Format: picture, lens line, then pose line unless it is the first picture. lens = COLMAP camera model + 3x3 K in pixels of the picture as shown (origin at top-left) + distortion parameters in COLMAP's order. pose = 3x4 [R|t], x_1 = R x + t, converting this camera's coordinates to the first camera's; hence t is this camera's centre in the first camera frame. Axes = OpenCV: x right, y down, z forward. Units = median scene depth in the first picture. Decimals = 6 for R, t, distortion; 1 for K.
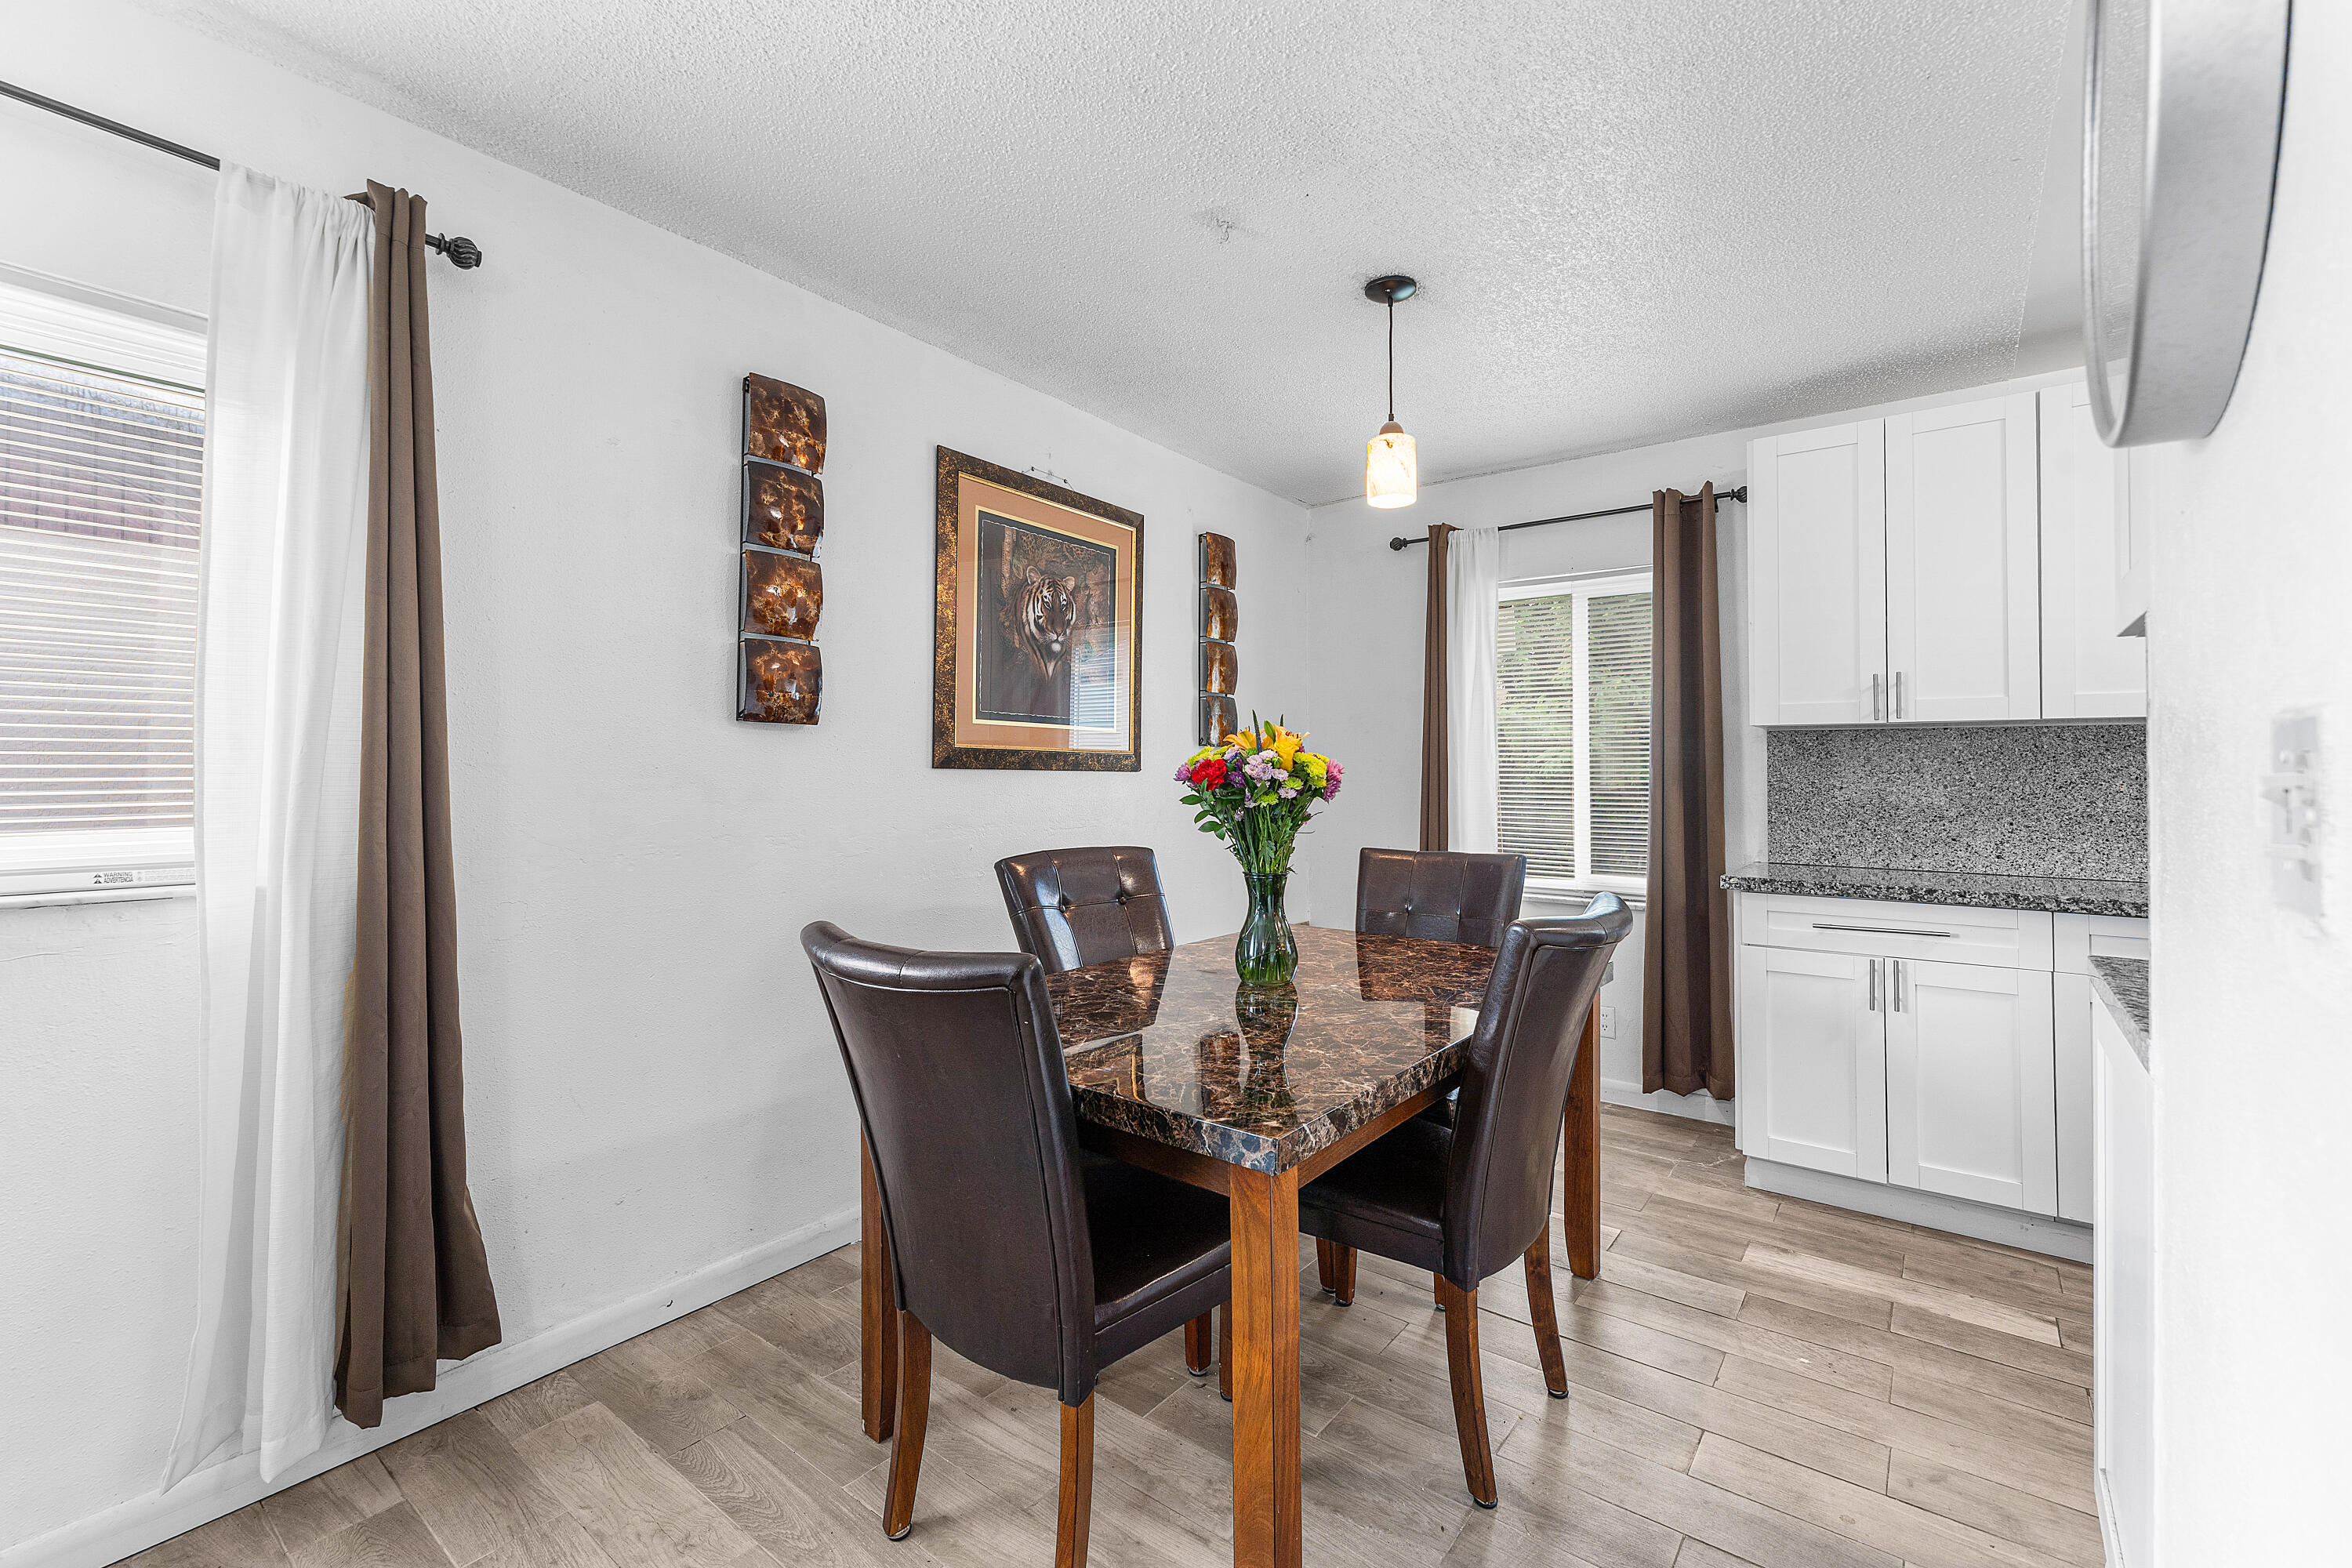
lens RADIAL K [[997.4, 0, 1173.7], [0, 997.4, 768.7], [0, 0, 1]] dist [-0.000686, -0.000220]
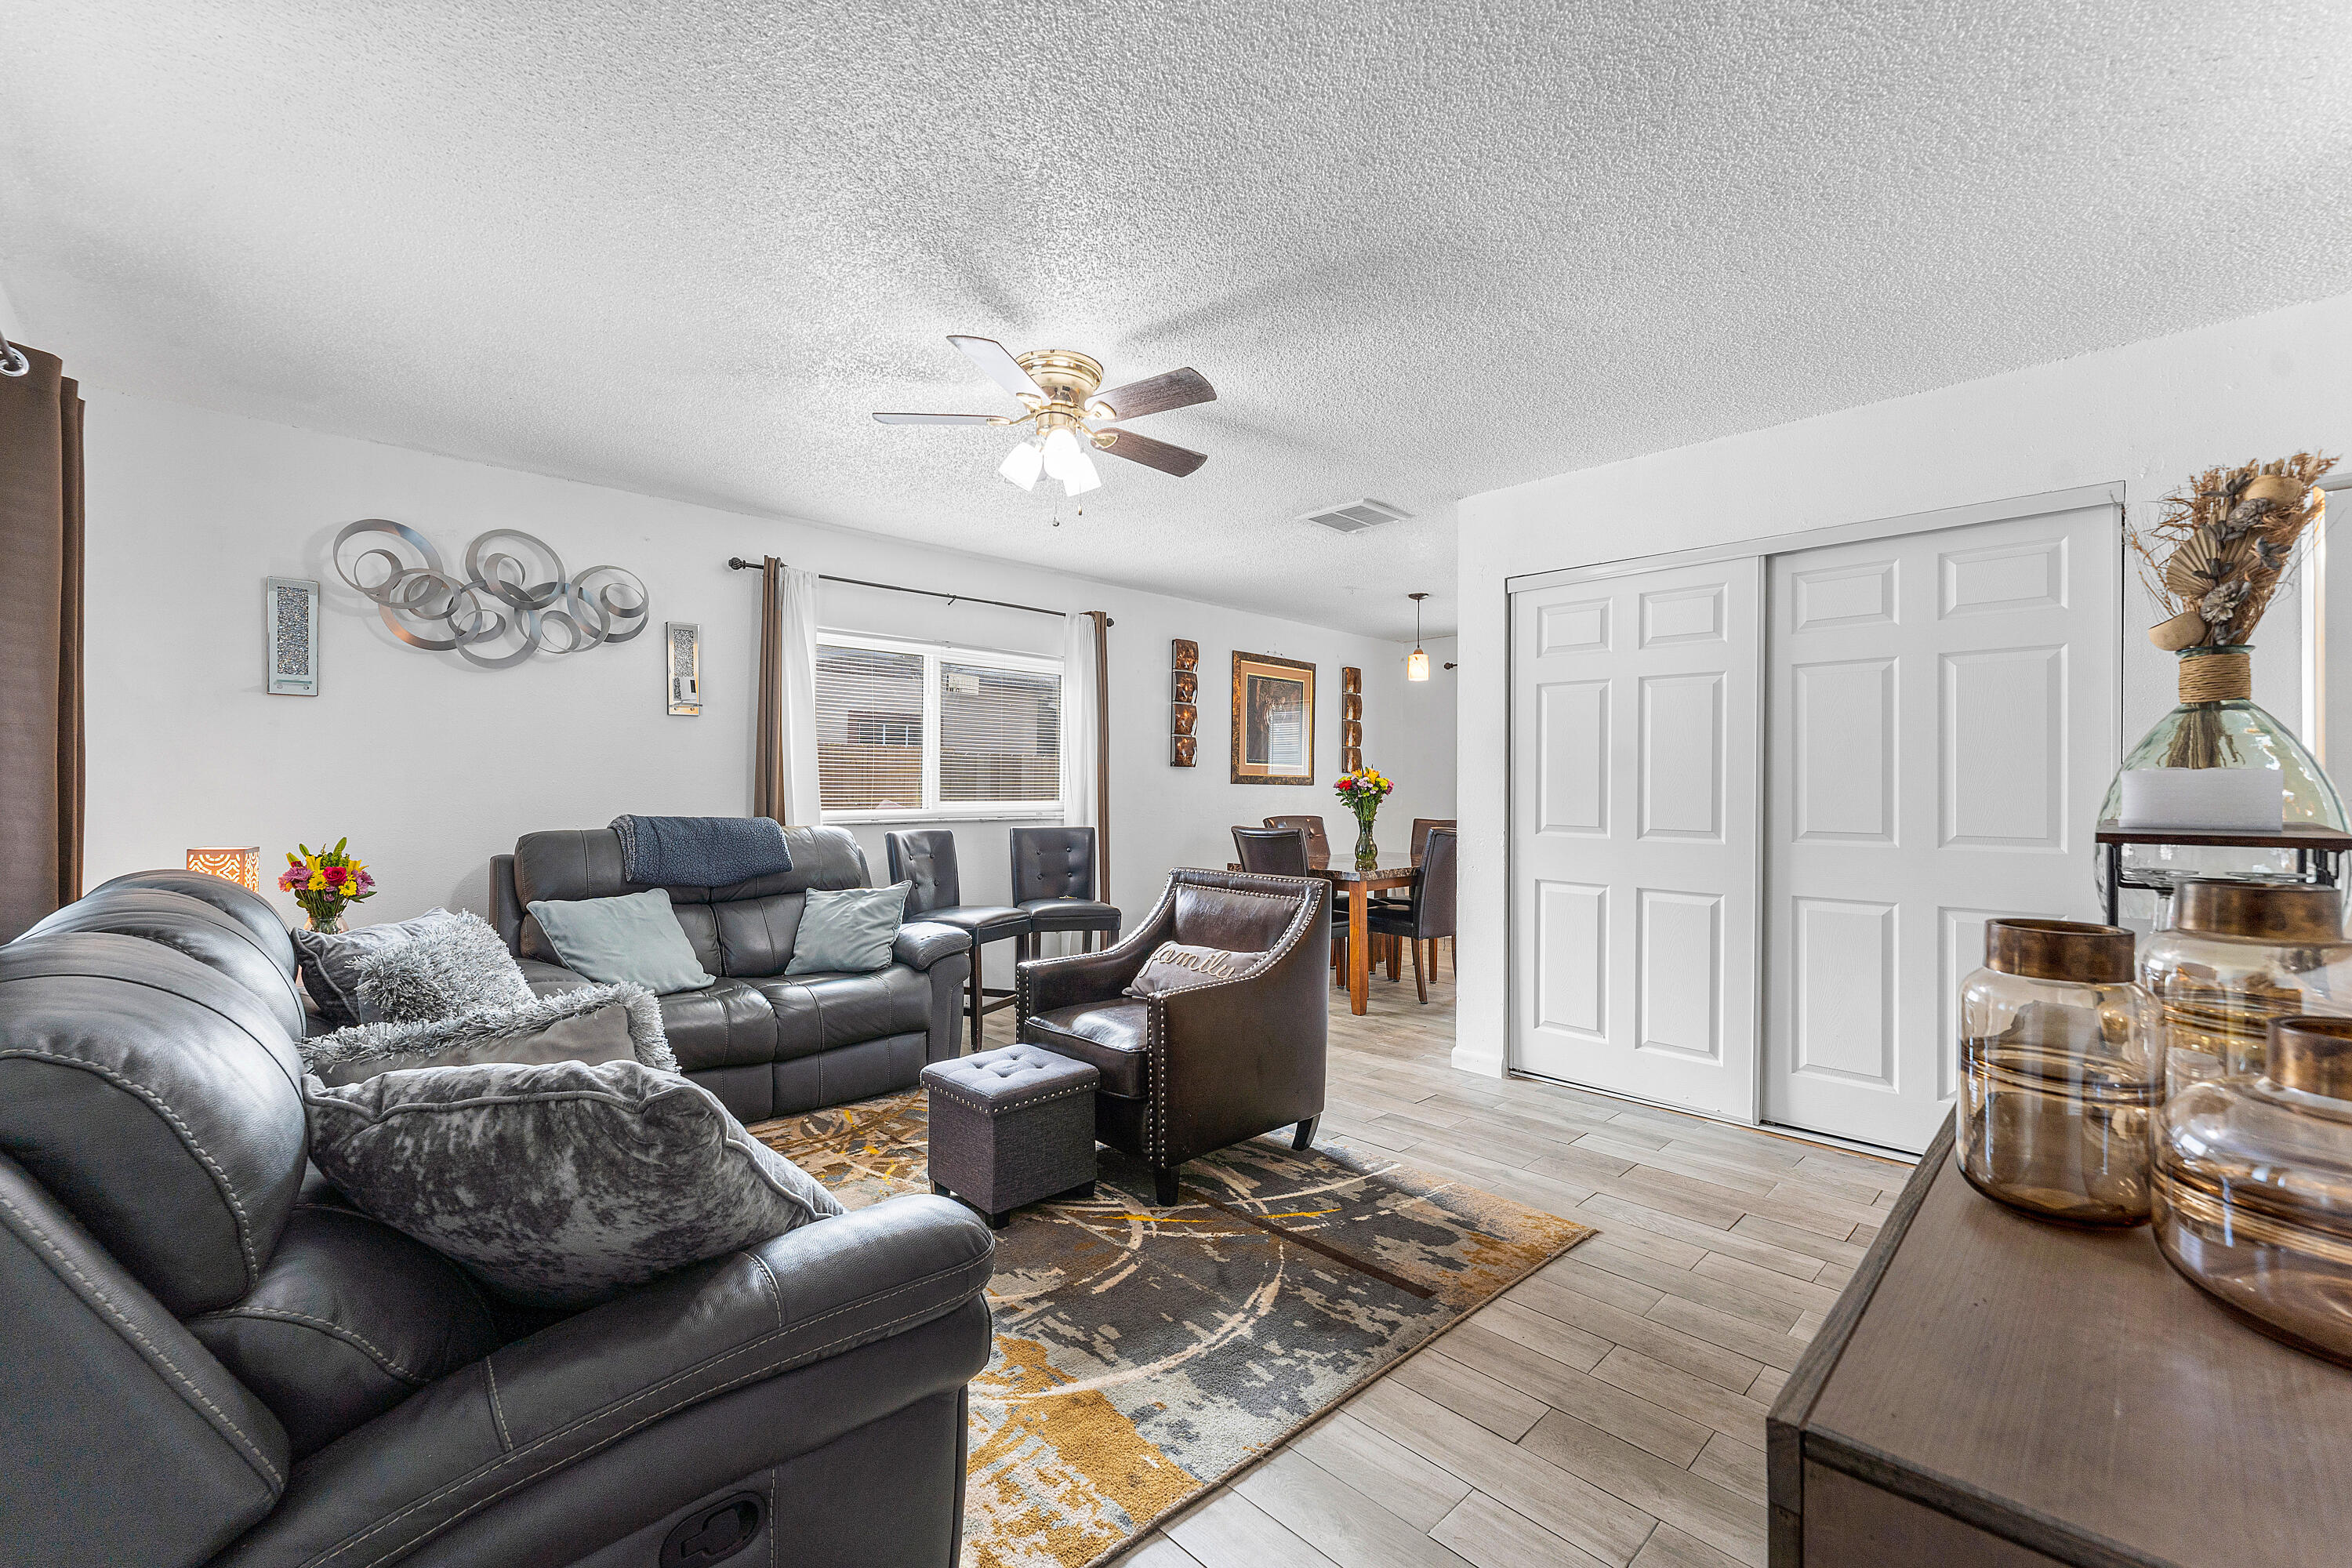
lens RADIAL K [[962.9, 0, 1182.8], [0, 962.9, 790.6], [0, 0, 1]] dist [-0.000511, -0.000020]
pose [[0.990428, 0.003615, -0.137982, -0.034005], [-0.003172, 0.999989, 0.003436, 0.009155], [0.137992, -0.002965, 0.990429, -1.337883]]
